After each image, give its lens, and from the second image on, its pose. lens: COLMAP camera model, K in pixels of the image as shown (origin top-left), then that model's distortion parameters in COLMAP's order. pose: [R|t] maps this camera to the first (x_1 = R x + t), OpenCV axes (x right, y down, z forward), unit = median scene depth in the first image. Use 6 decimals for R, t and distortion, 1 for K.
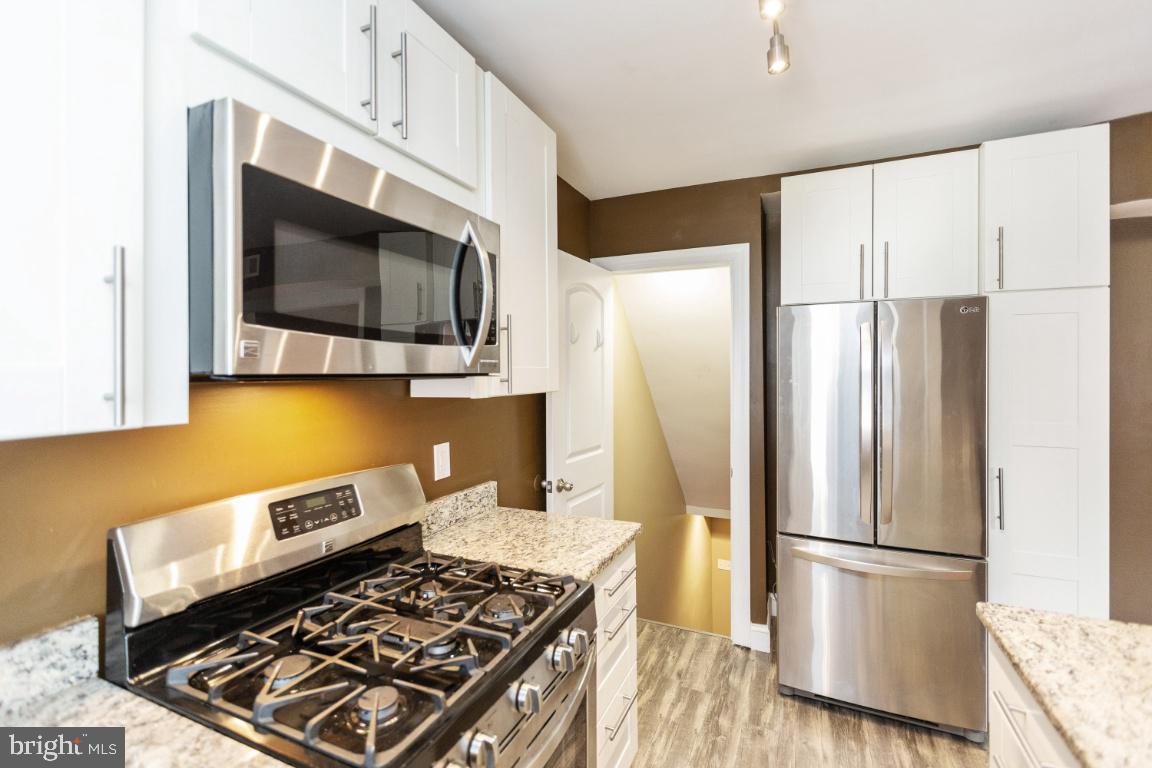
lens RADIAL K [[516.5, 0, 573.6], [0, 516.5, 377.8], [0, 0, 1]] dist [0.004924, -0.000552]
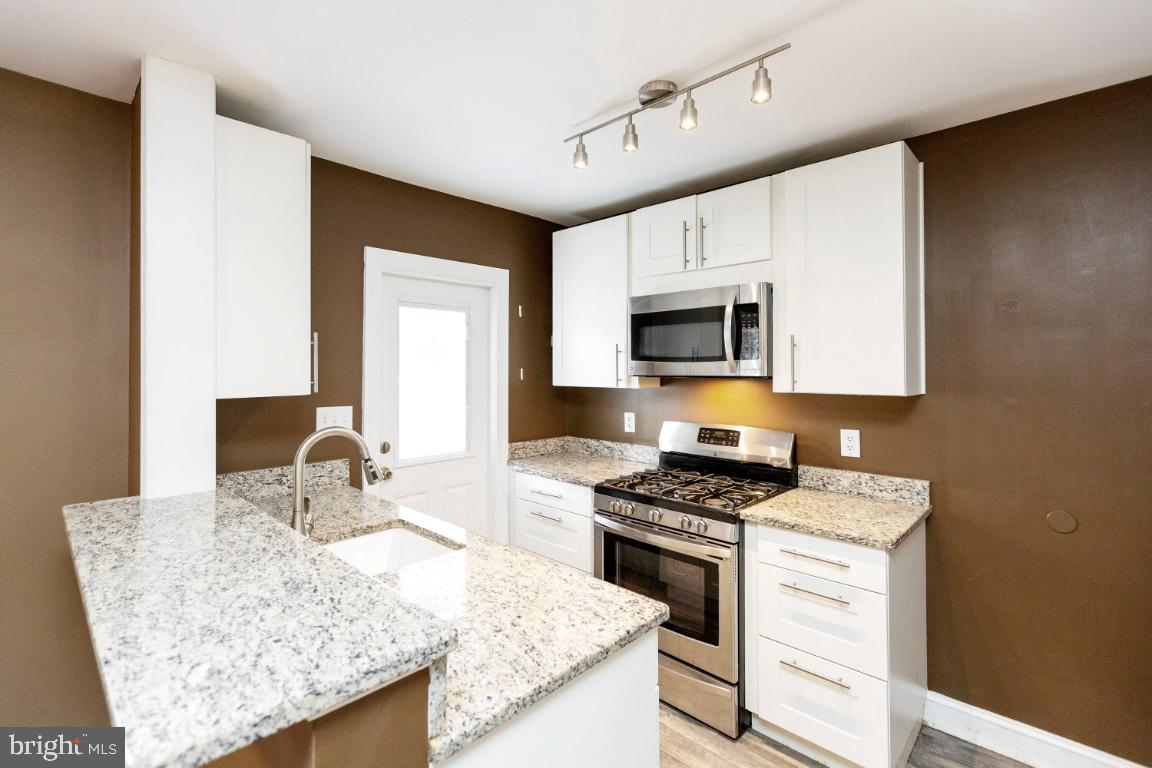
lens RADIAL K [[516.5, 0, 574.3], [0, 516.5, 373.6], [0, 0, 1]] dist [0.004924, -0.000552]
pose [[-0.326663, 0.016367, -0.944999, 1.756654], [-0.007057, 0.999780, 0.019755, -0.052676], [0.945115, 0.013122, -0.326476, 1.117878]]
